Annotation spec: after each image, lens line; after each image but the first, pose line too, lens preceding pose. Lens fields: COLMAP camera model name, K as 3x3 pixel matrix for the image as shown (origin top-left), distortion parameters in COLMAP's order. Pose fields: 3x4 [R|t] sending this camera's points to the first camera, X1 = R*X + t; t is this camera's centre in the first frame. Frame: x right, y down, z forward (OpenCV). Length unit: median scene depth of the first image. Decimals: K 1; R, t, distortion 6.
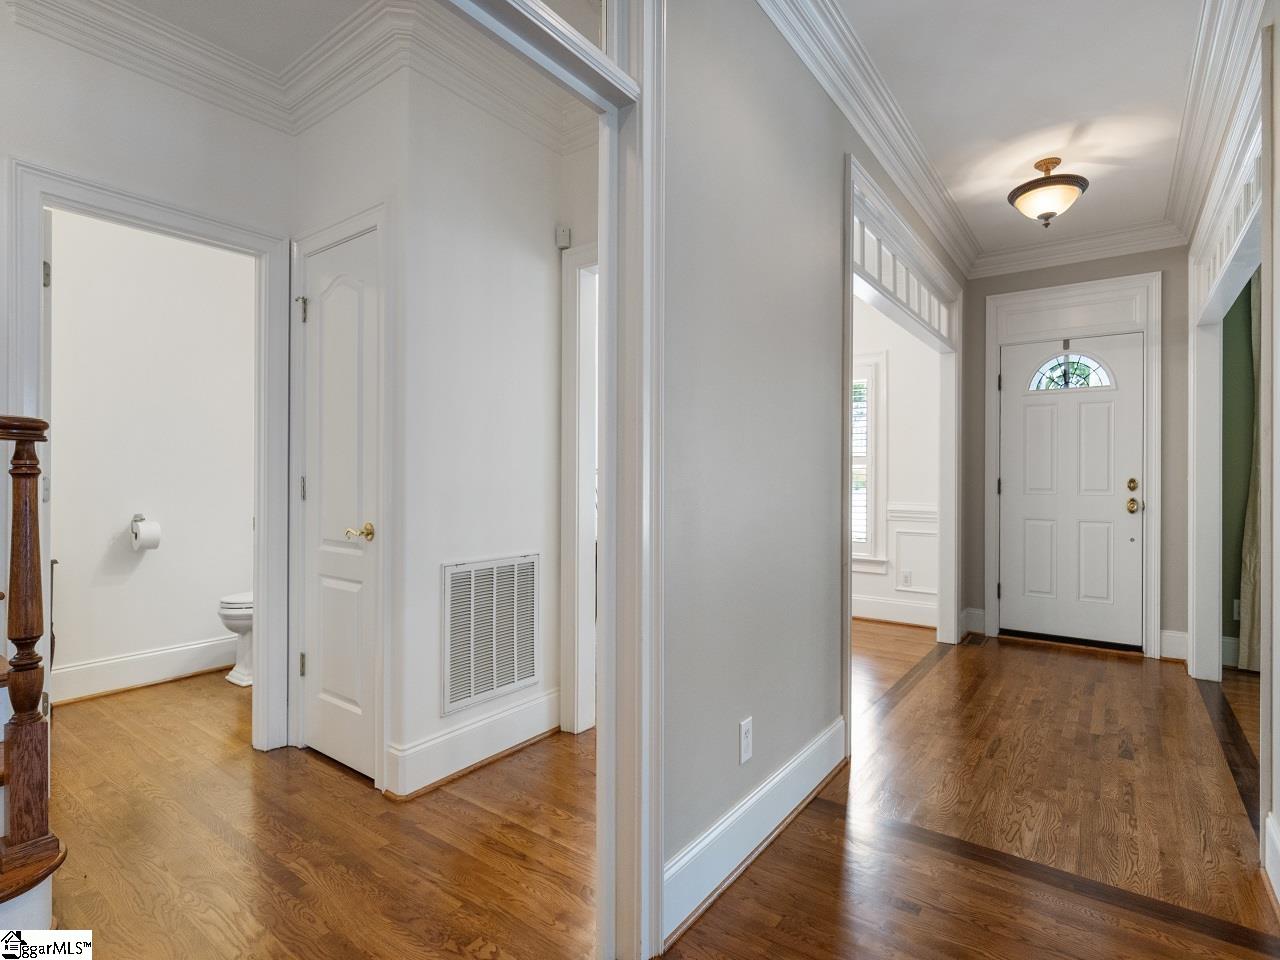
lens RADIAL K [[649.9, 0, 636.6], [0, 649.9, 479.4], [0, 0, 1]] dist [-0.006334, -0.000837]
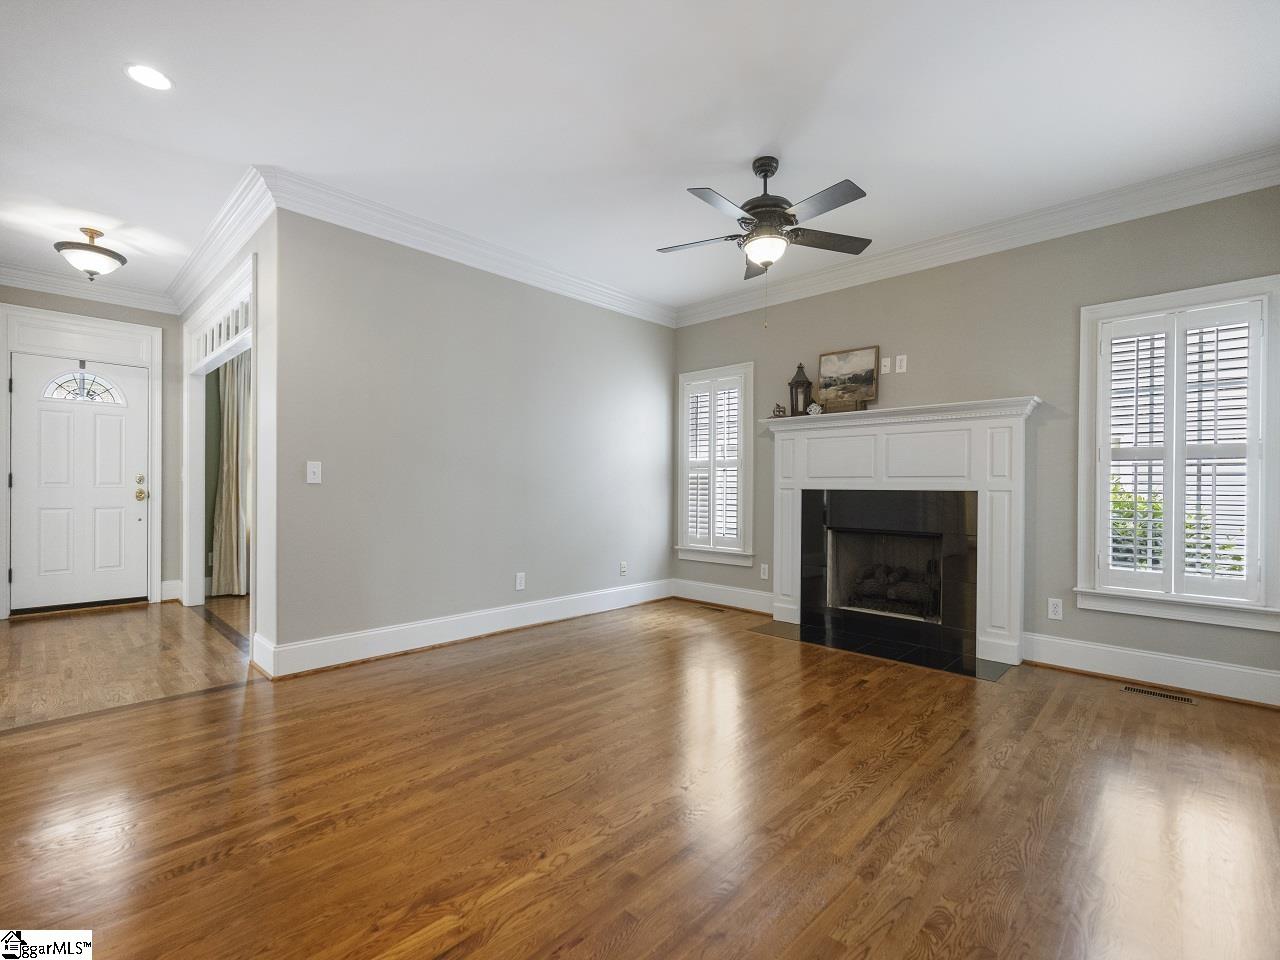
lens RADIAL K [[579.2, 0, 646.6], [0, 579.2, 482.9], [0, 0, 1]] dist [0.002968, 0.000472]
pose [[0.128397, -0.000430, 0.991723, -0.352820], [-0.006305, 0.999979, 0.001250, 0.008919], [-0.991703, -0.006413, 0.128392, -0.243314]]
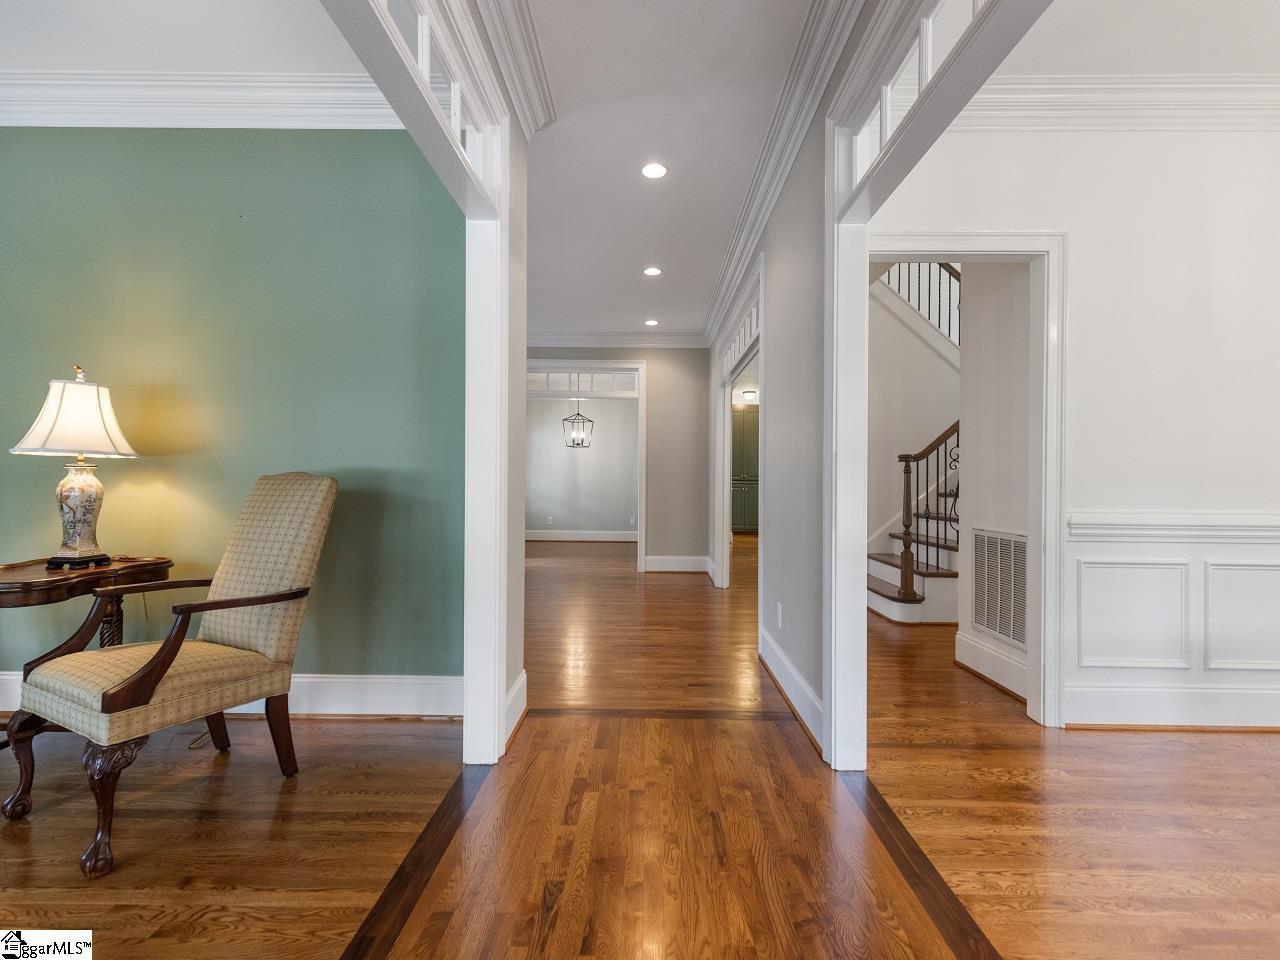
lens RADIAL K [[579.2, 0, 640.0], [0, 579.2, 476.6], [0, 0, 1]] dist [0.002968, 0.000472]
pose [[-0.808936, -0.013335, -0.587745, 0.736936], [-0.010861, 0.999911, -0.007738, 0.022561], [0.587796, 0.000124, -0.809009, 1.078841]]
